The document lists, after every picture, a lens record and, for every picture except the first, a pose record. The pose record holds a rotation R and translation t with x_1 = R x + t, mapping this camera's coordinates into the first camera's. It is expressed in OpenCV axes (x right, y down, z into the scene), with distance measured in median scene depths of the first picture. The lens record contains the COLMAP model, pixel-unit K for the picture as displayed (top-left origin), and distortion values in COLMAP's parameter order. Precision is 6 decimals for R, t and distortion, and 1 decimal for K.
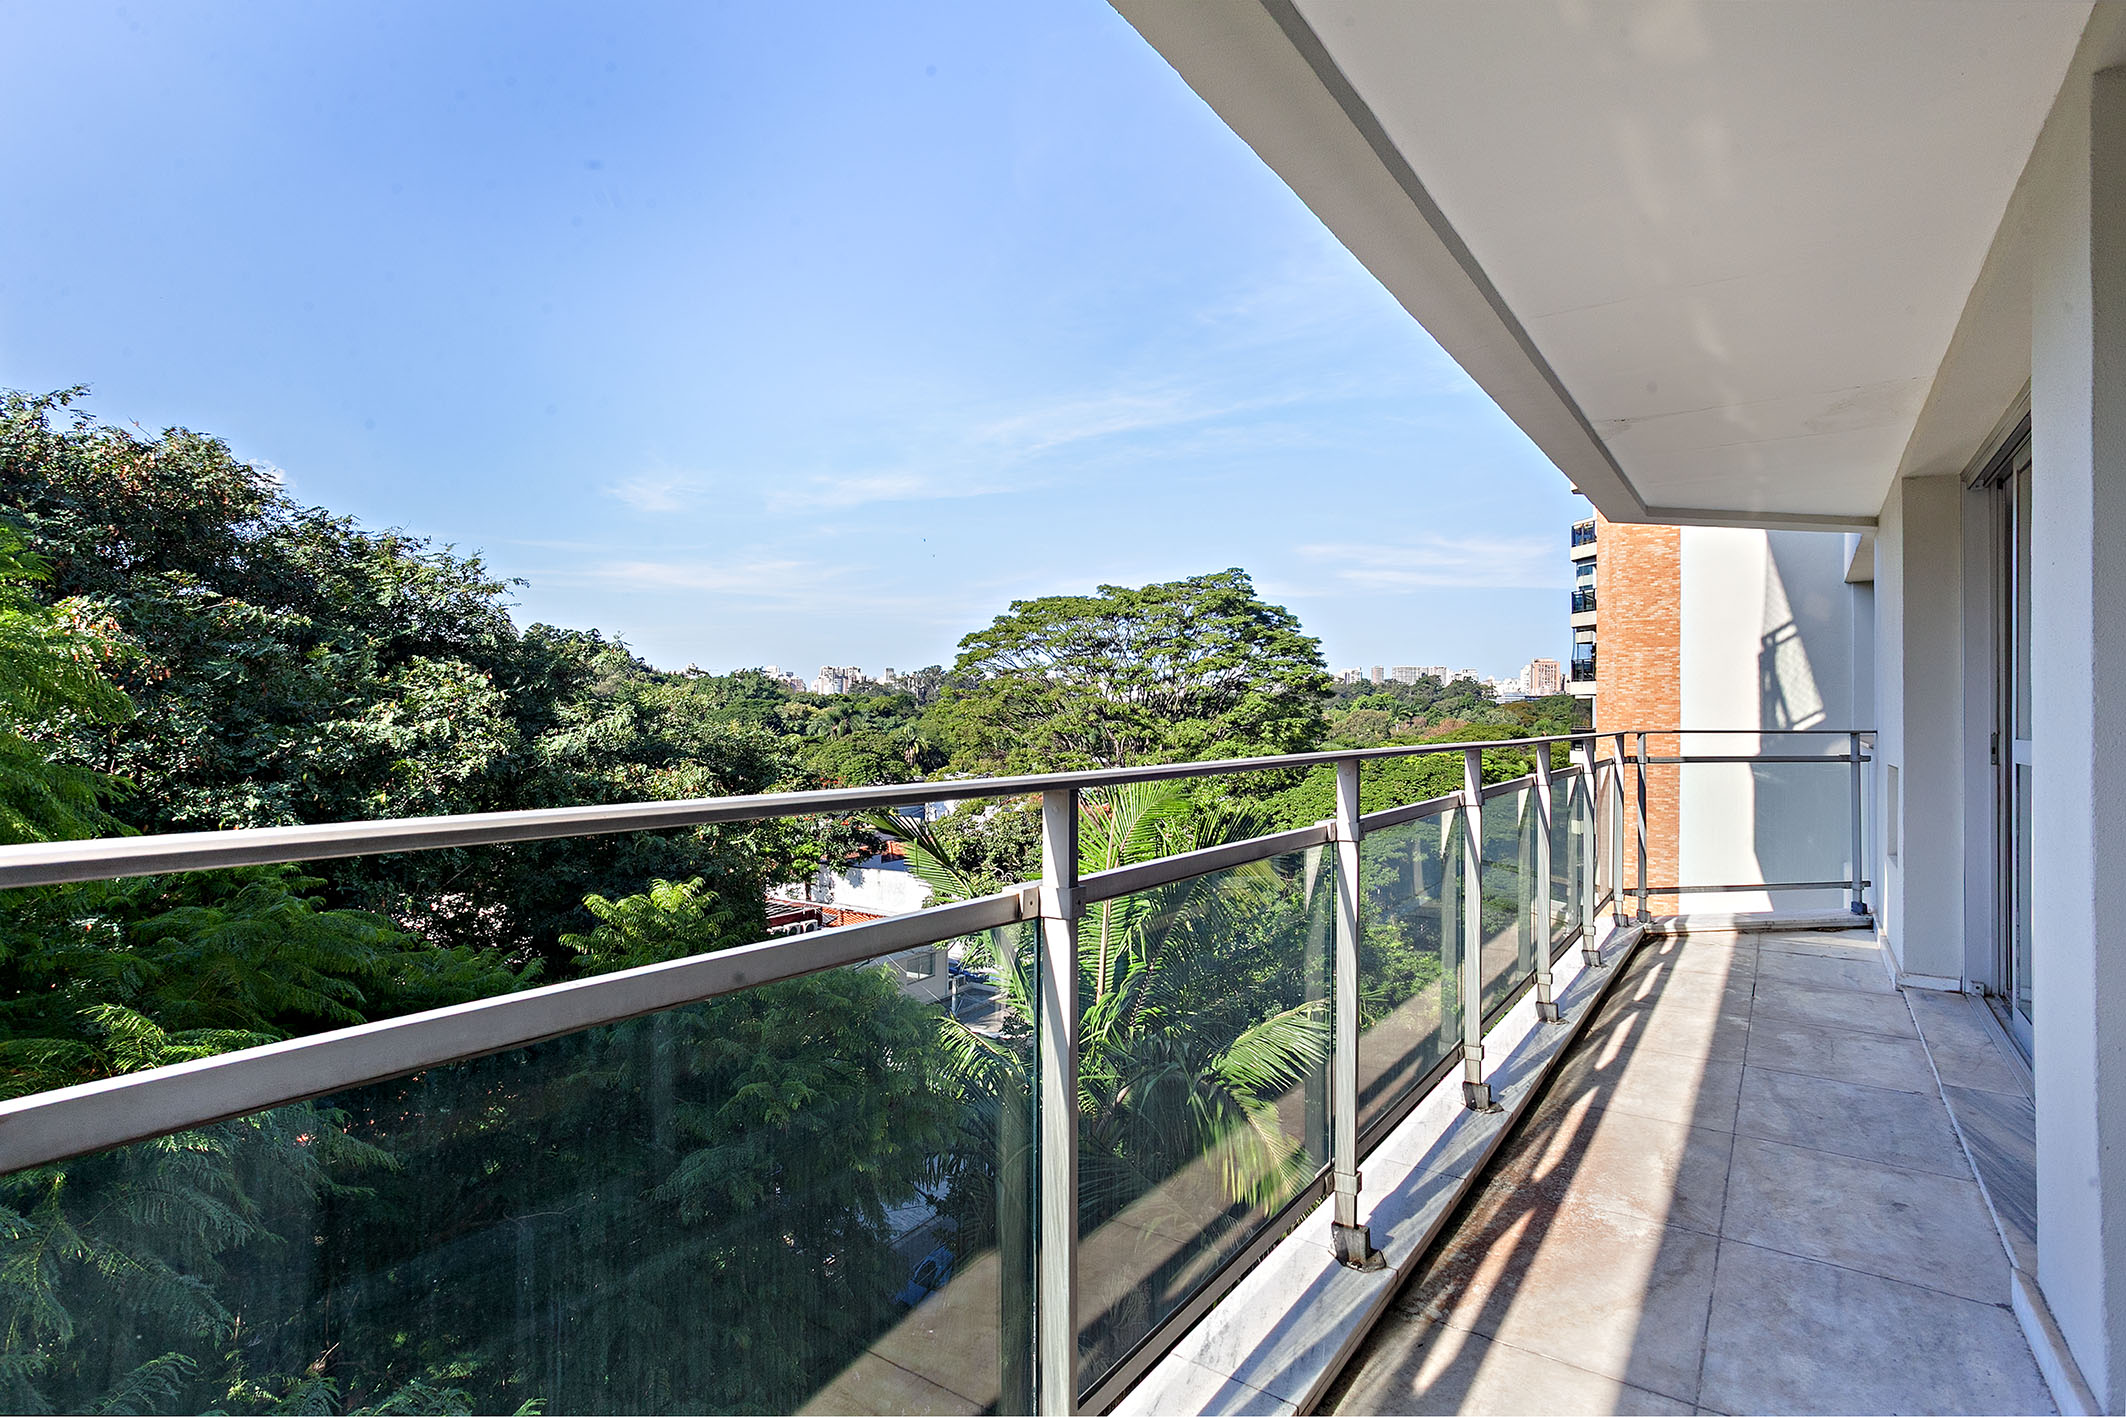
lens RADIAL K [[1070.3, 0, 1063.0], [0, 1070.3, 708.5], [0, 0, 1]] dist [-0.000827, -0.000309]
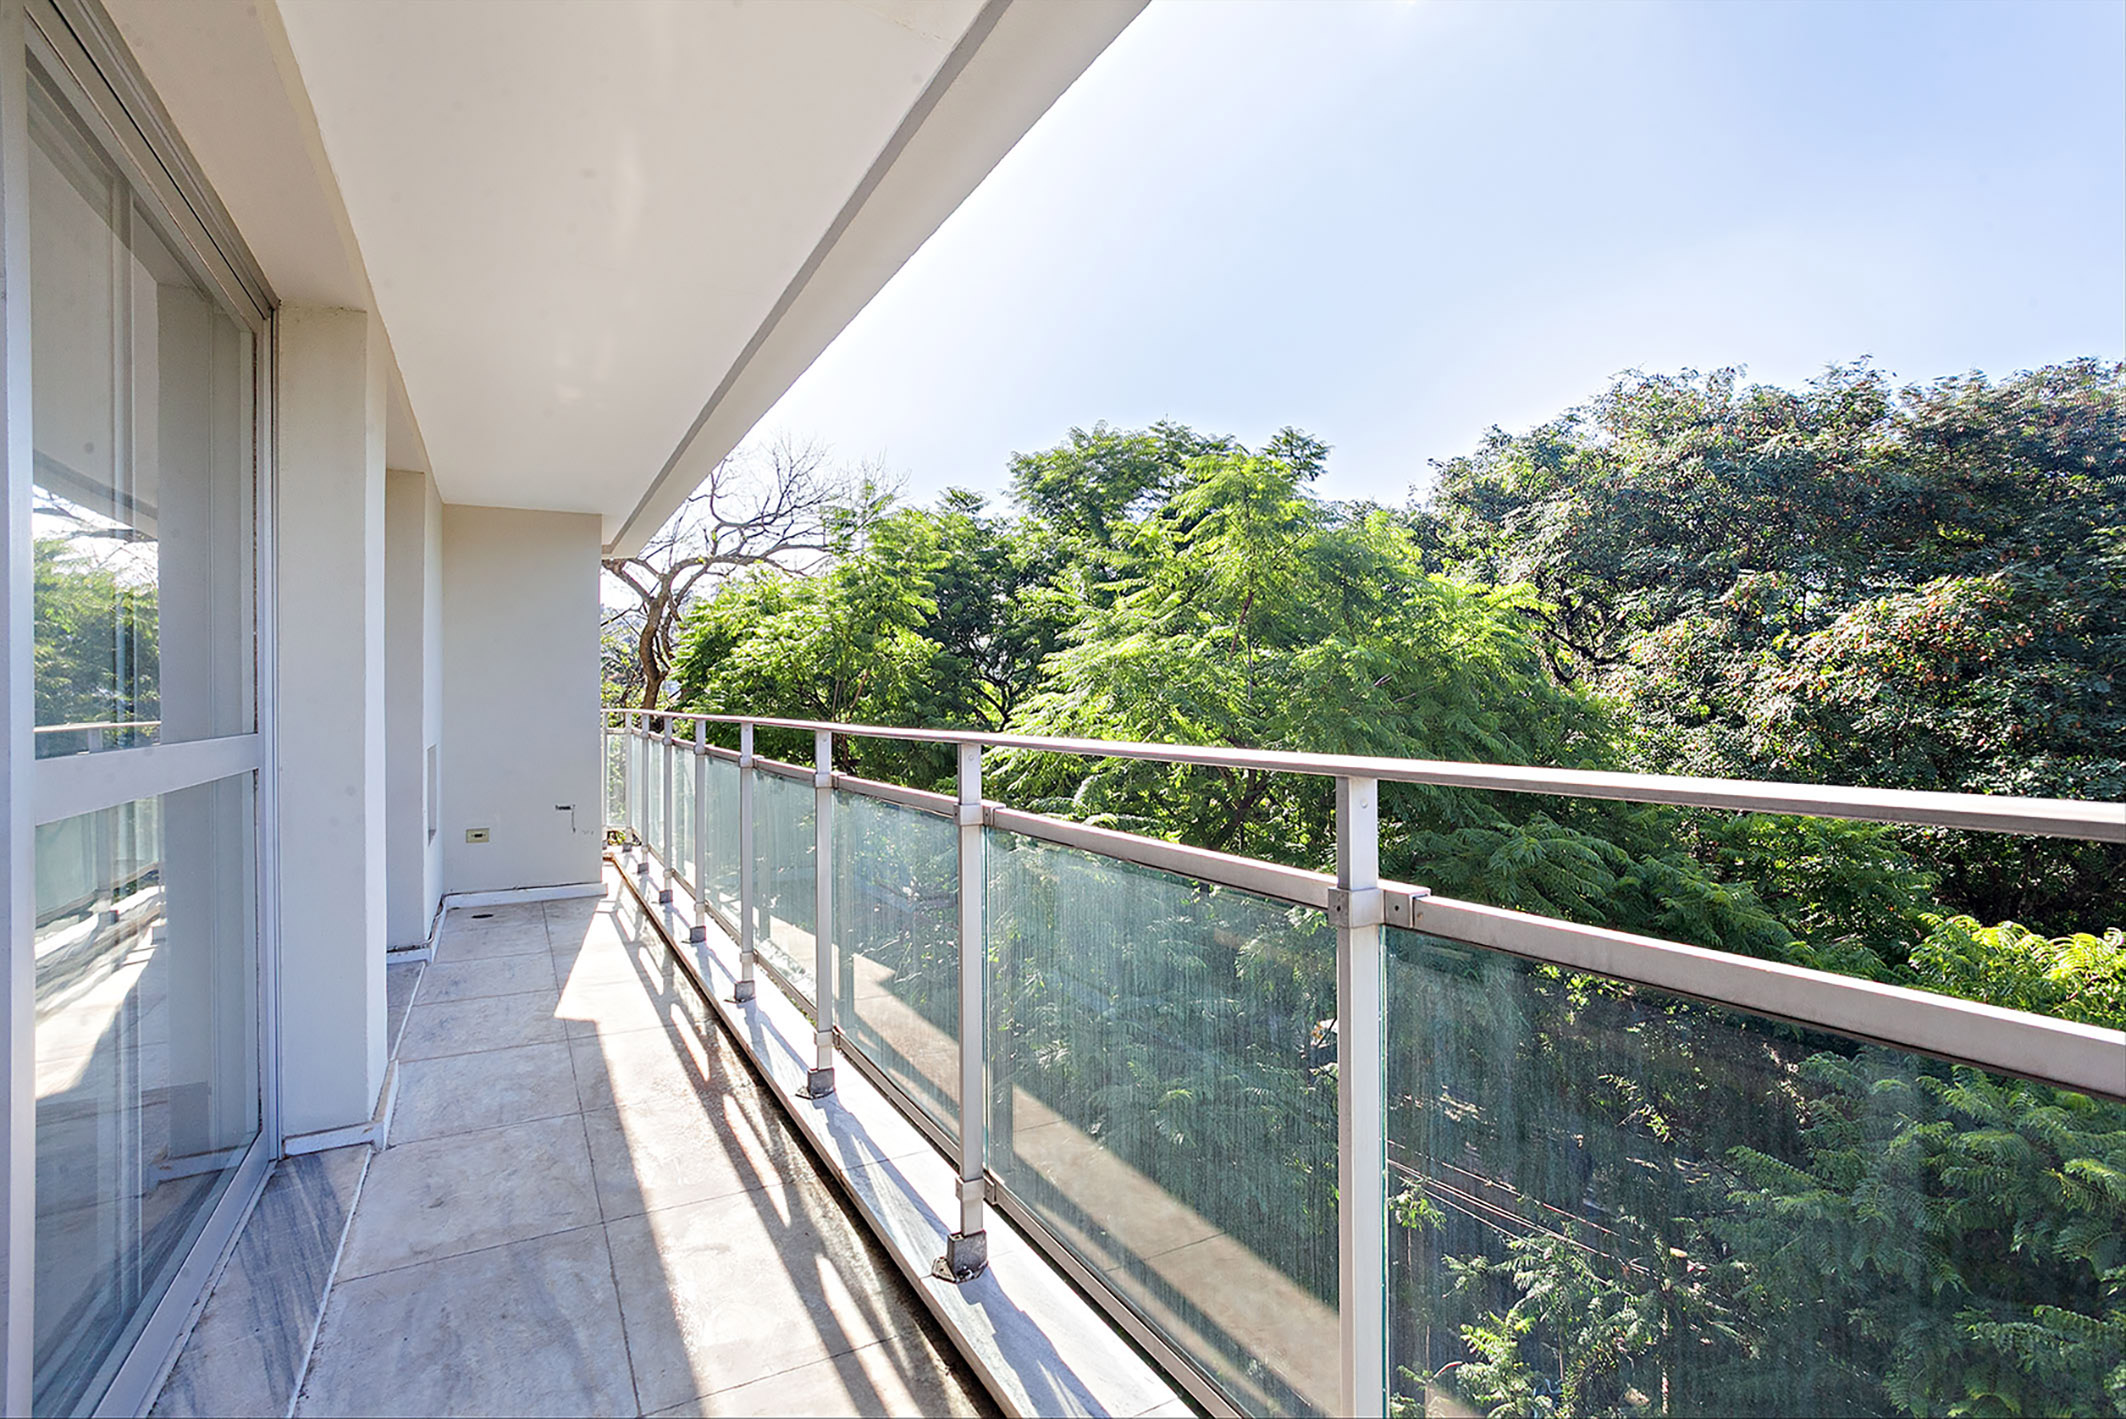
lens RADIAL K [[1070.3, 0, 1063.0], [0, 1070.3, 709.5], [0, 0, 1]] dist [-0.000827, -0.000309]
pose [[-0.468419, 0.032438, -0.882911, 1.229847], [0.039444, 0.999097, 0.015781, 0.001285], [0.882626, -0.027434, -0.469275, 1.788672]]
